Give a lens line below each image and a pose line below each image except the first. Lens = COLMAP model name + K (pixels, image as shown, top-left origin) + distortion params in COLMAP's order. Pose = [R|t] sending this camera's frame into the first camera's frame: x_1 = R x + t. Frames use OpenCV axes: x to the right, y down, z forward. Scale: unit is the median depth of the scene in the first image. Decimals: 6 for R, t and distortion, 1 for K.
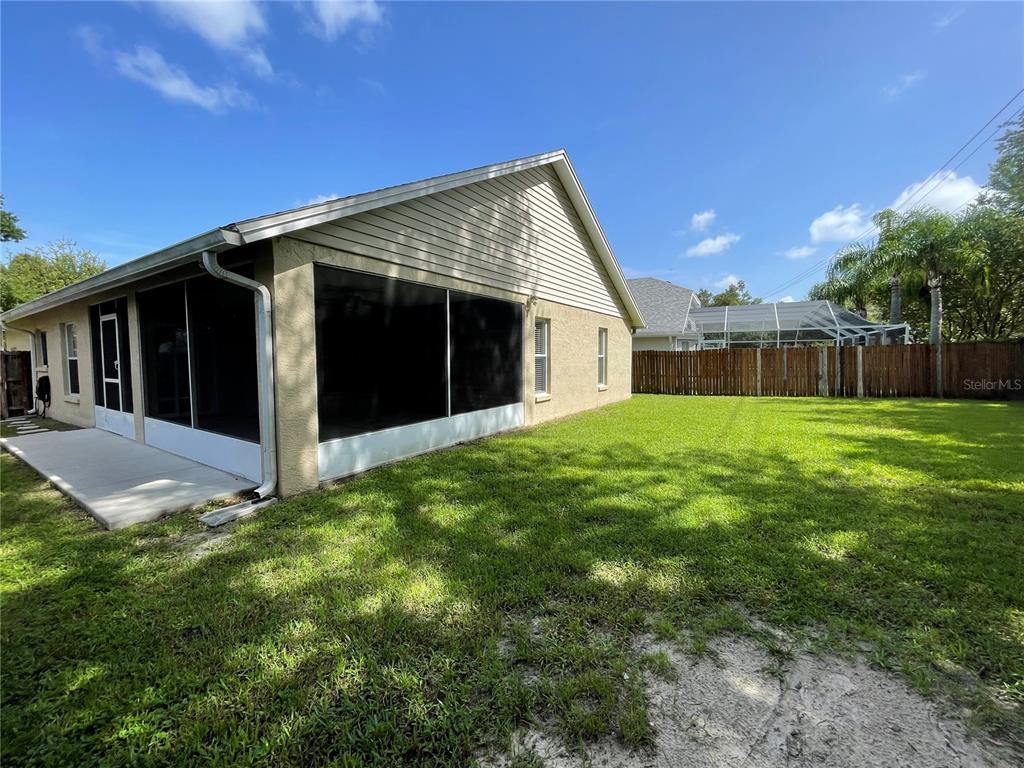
lens RADIAL K [[411.5, 0, 509.8], [0, 411.5, 383.1], [0, 0, 1]] dist [-0.000282, 0.000788]
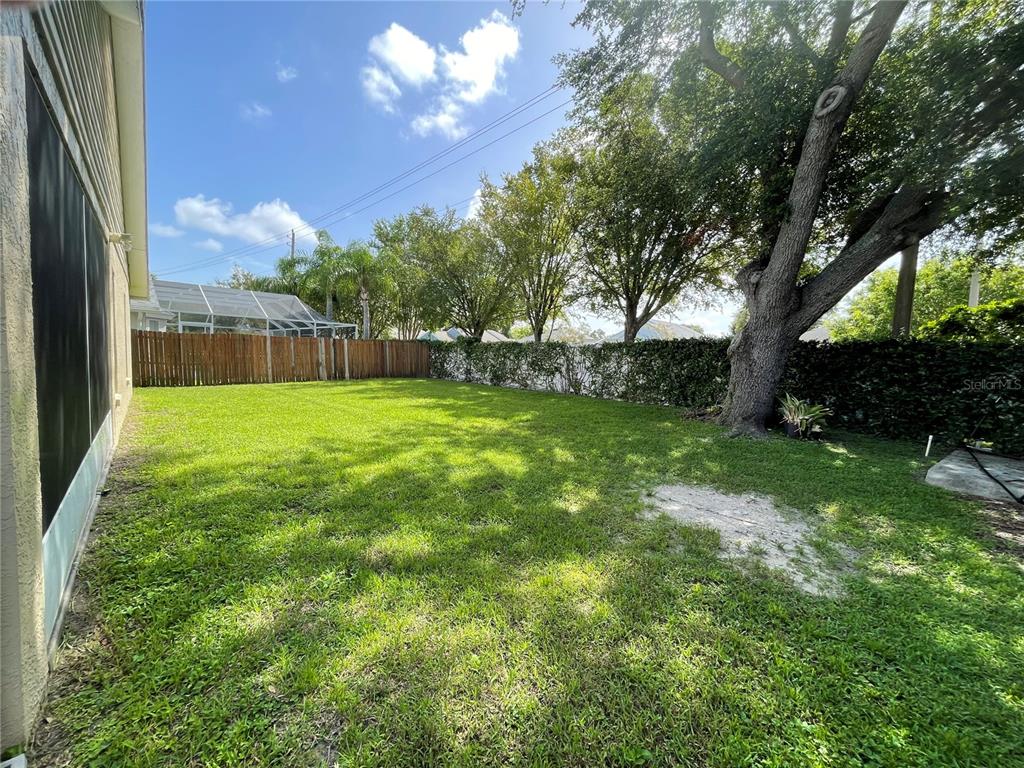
lens RADIAL K [[411.5, 0, 509.8], [0, 411.5, 383.1], [0, 0, 1]] dist [-0.000282, 0.000788]
pose [[0.266210, -0.048459, 0.962696, -0.234578], [0.017607, 0.998813, 0.045409, -0.004178], [-0.963754, 0.004862, 0.266747, 0.171043]]
